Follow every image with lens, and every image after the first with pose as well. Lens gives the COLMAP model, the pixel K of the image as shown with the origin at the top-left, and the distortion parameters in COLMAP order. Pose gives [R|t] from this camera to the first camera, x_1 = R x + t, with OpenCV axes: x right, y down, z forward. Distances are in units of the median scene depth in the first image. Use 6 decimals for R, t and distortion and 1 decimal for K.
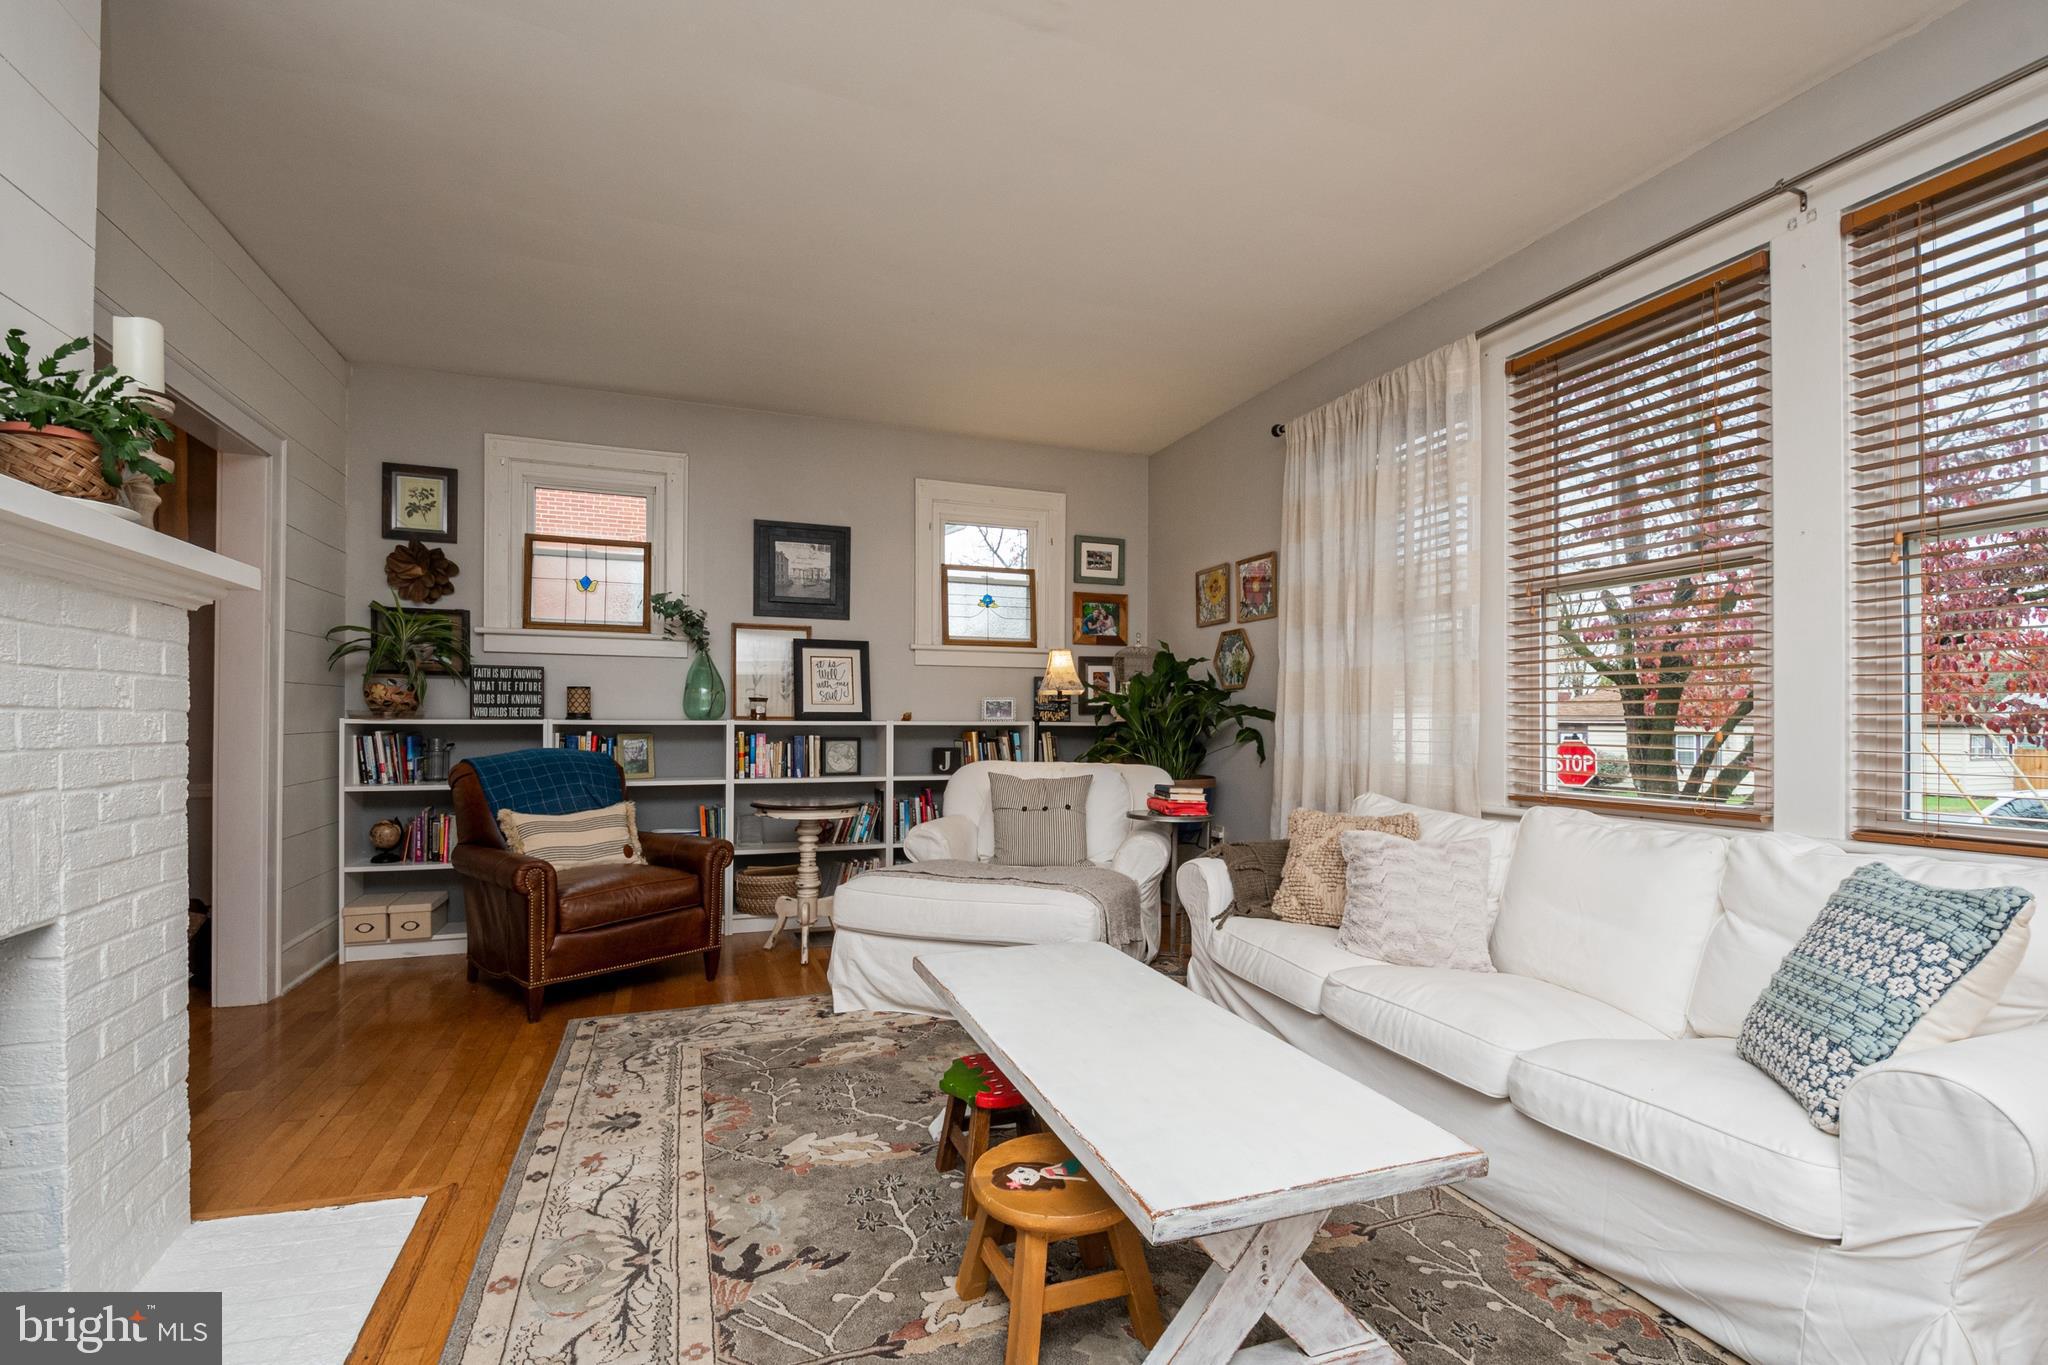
lens RADIAL K [[905.4, 0, 1018.7], [0, 905.4, 717.2], [0, 0, 1]] dist [0.013285, -0.016028]
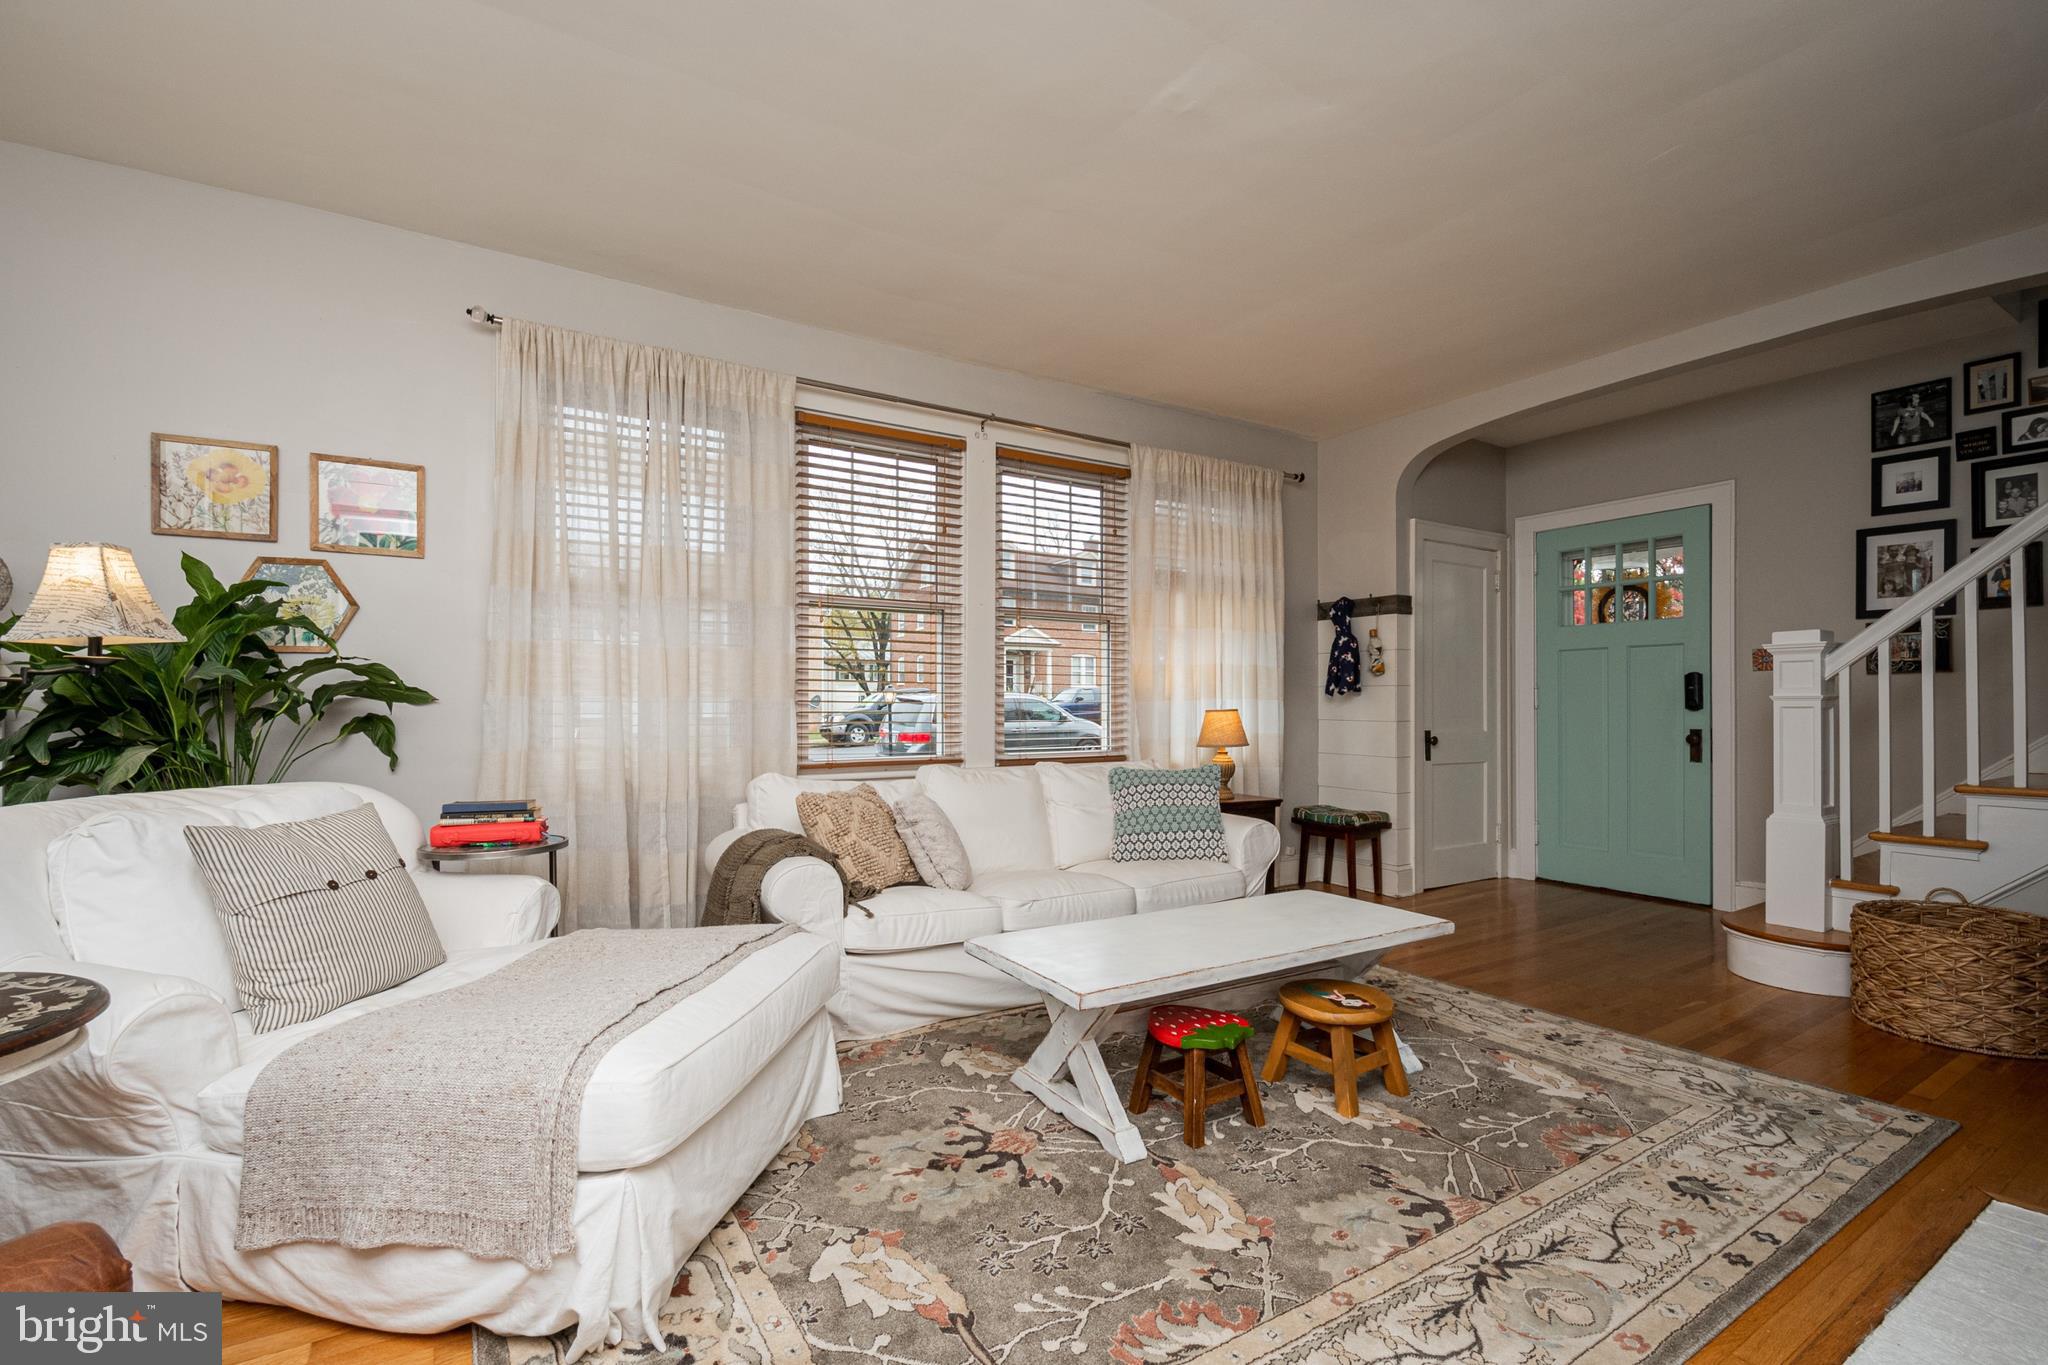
lens RADIAL K [[894.5, 0, 1020.3], [0, 894.5, 699.9], [0, 0, 1]] dist [0.009274, -0.014693]
pose [[-0.199336, 0.002969, 0.979927, -0.625925], [-0.009261, 0.999945, -0.004913, 0.000530], [-0.979887, -0.010054, -0.199297, 0.845852]]
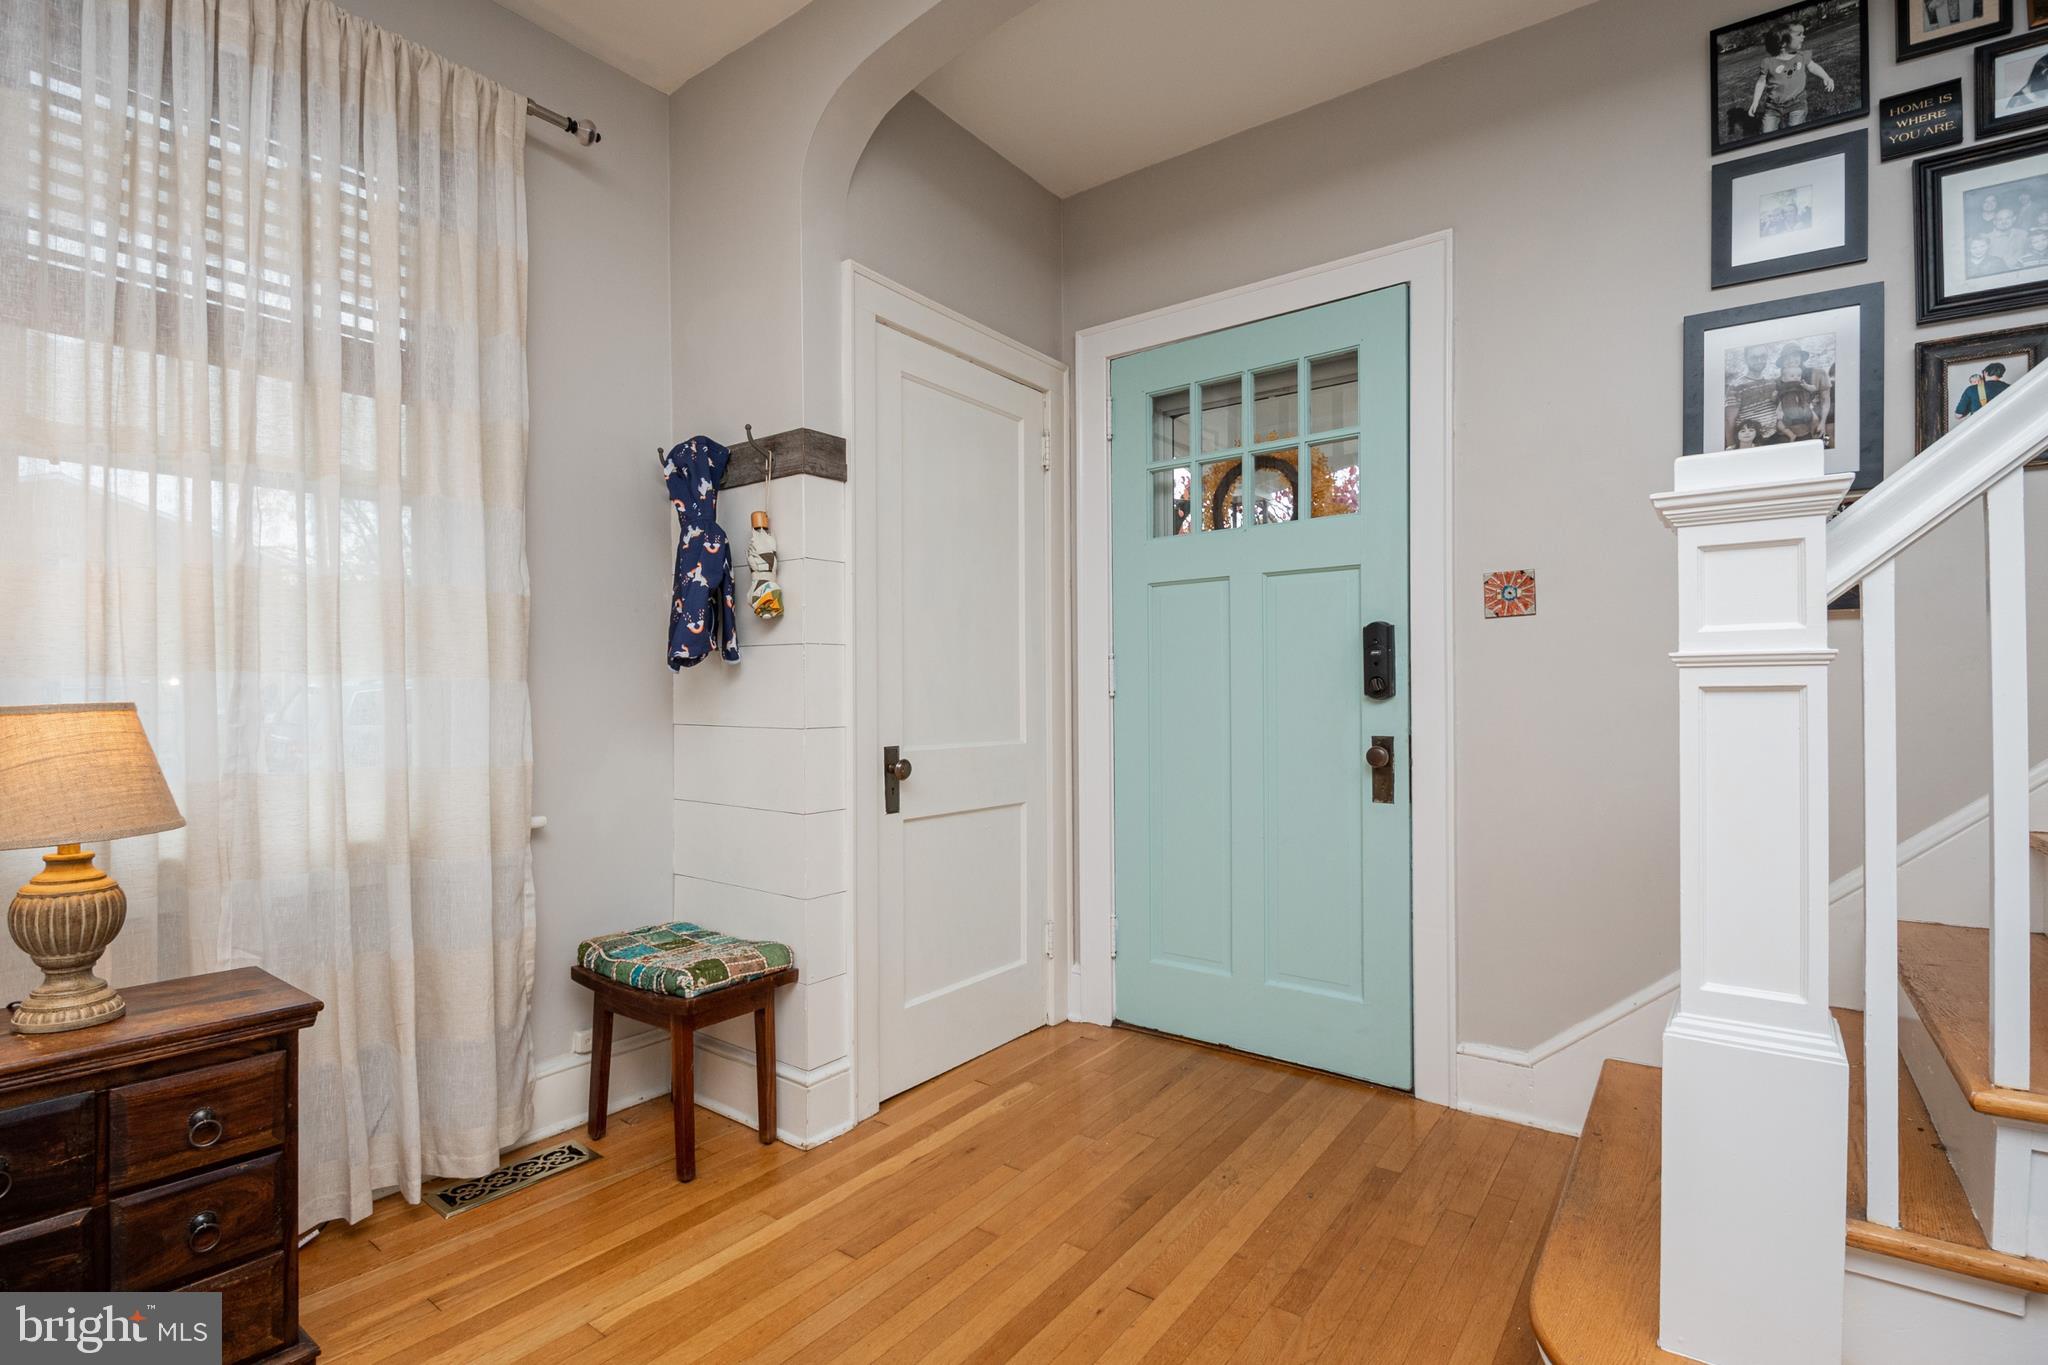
lens RADIAL K [[960.0, 0, 1029.2], [0, 960.0, 692.3], [0, 0, 1]] dist [0.019499, -0.022965]
pose [[-0.549986, 0.002457, 0.835170, 0.036659], [-0.003982, 0.999977, -0.005564, 0.000347], [-0.835164, -0.006385, -0.549964, 0.196373]]
